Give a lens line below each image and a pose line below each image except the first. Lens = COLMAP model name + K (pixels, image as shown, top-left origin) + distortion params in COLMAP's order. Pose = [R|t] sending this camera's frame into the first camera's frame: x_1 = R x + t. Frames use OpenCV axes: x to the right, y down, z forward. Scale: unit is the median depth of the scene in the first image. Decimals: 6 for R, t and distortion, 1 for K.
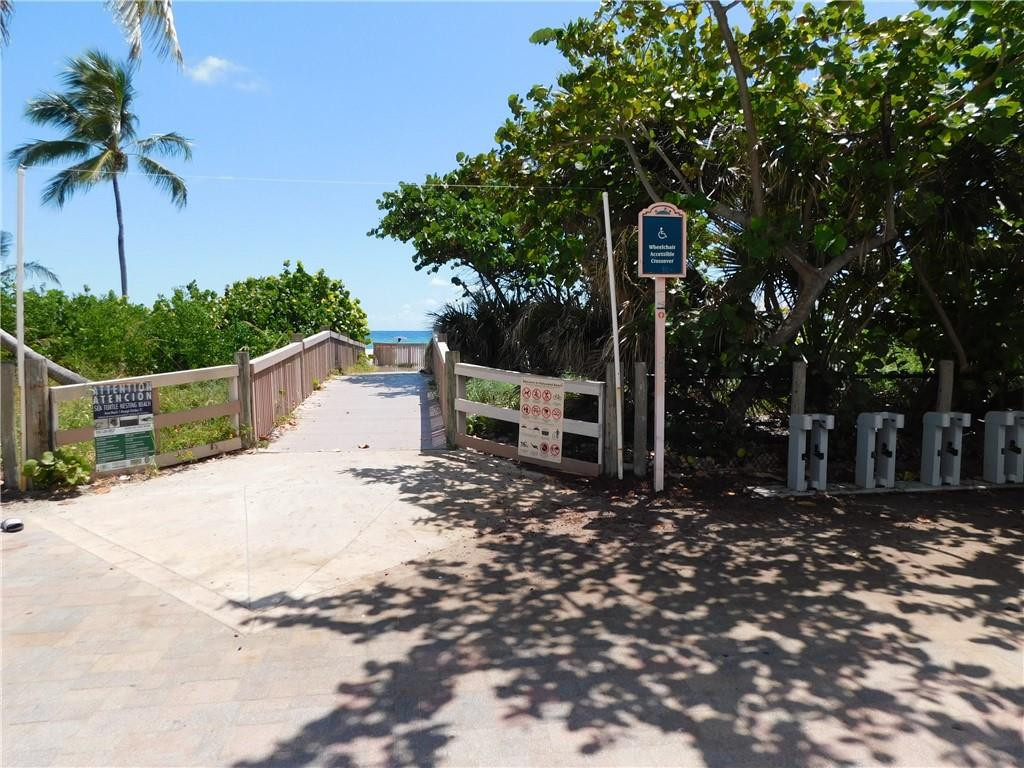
lens RADIAL K [[673.5, 0, 512.6], [0, 673.5, 382.0], [0, 0, 1]] dist [-0.073740, 0.055304]
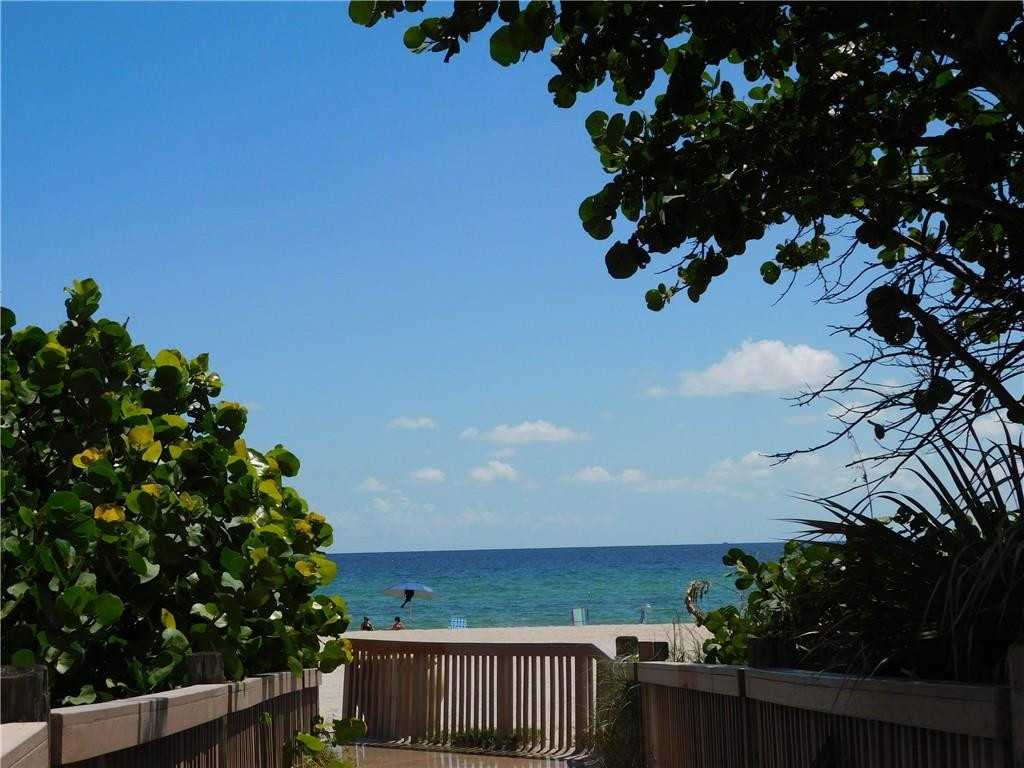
lens RADIAL K [[1075.5, 0, 511.0], [0, 1075.5, 373.0], [0, 0, 1]] dist [0.003223, -0.001895]
pose [[0.999228, -0.038290, 0.008743, -0.173216], [0.039274, 0.976169, -0.213428, -0.078357], [-0.000362, 0.213607, 0.976920, 0.712232]]
